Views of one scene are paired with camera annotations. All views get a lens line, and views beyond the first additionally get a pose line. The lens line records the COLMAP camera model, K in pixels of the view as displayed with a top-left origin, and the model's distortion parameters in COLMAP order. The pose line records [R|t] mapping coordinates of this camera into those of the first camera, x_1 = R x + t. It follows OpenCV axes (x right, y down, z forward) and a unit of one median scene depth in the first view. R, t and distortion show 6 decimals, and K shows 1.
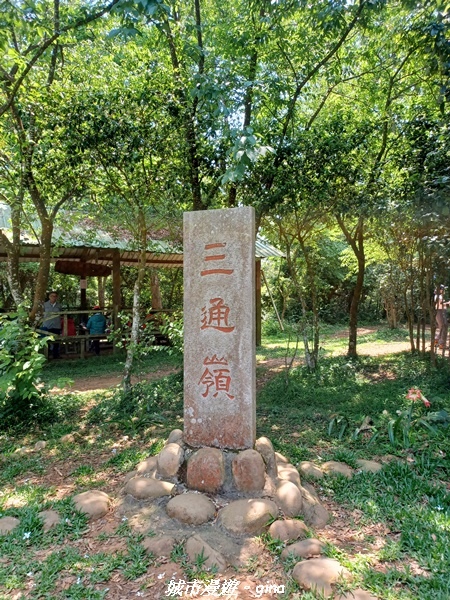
lens RADIAL K [[439.1, 0, 223.3], [0, 439.1, 298.2], [0, 0, 1]] dist [0.044589, -0.001110]
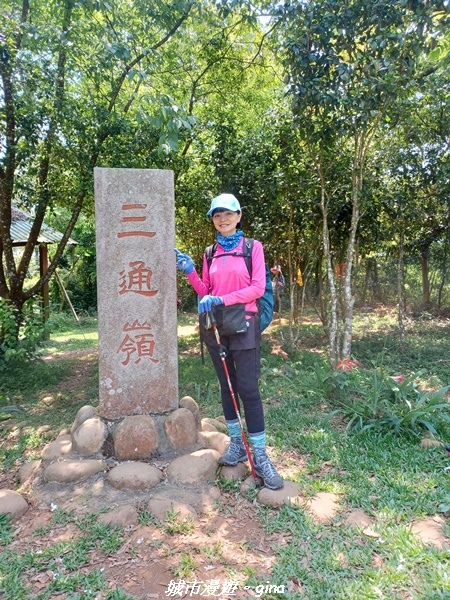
lens RADIAL K [[439.1, 0, 222.8], [0, 439.1, 299.4], [0, 0, 1]] dist [0.044589, -0.001110]
pose [[0.850615, -0.016862, 0.525518, -0.367945], [0.013119, 0.999855, 0.010848, 0.076291], [-0.525625, -0.002333, 0.850713, 0.079033]]
